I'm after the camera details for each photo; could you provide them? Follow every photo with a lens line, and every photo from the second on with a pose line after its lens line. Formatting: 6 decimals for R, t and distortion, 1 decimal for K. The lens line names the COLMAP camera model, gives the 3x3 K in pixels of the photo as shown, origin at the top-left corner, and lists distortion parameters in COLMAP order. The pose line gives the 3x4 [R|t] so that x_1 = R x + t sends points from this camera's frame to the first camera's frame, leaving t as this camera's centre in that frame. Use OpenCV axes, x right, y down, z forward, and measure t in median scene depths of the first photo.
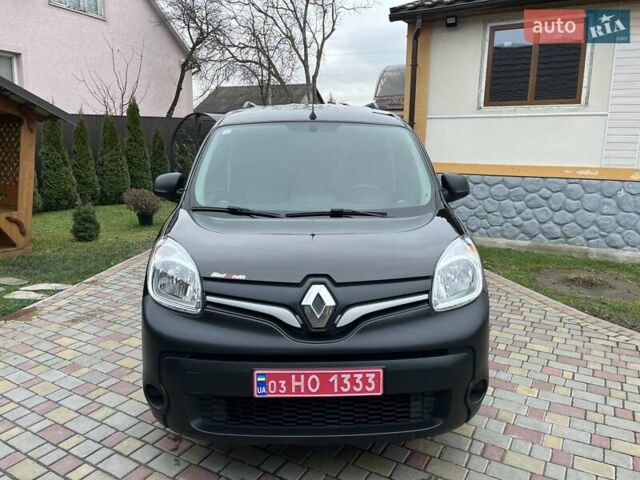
lens RADIAL K [[480.8, 0, 320.1], [0, 480.8, 236.0], [0, 0, 1]] dist [0.089510, -0.117607]
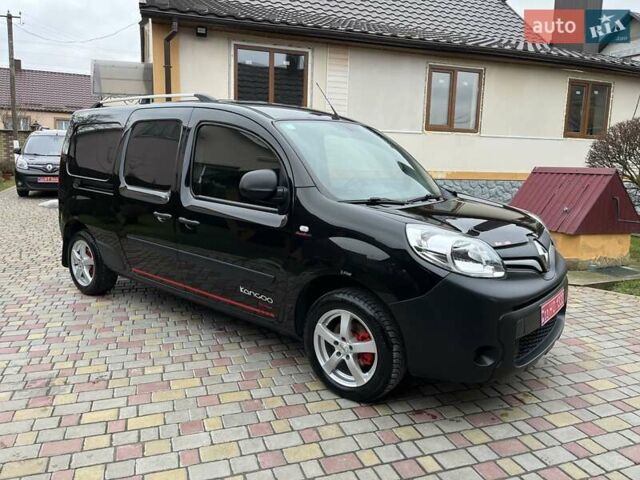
lens RADIAL K [[480.8, 0, 320.1], [0, 480.8, 236.0], [0, 0, 1]] dist [0.089510, -0.117607]
pose [[0.649771, -0.112603, 0.751743, -0.761549], [0.125064, 0.991326, 0.040390, -0.024567], [-0.749771, 0.067771, 0.658218, 0.276034]]
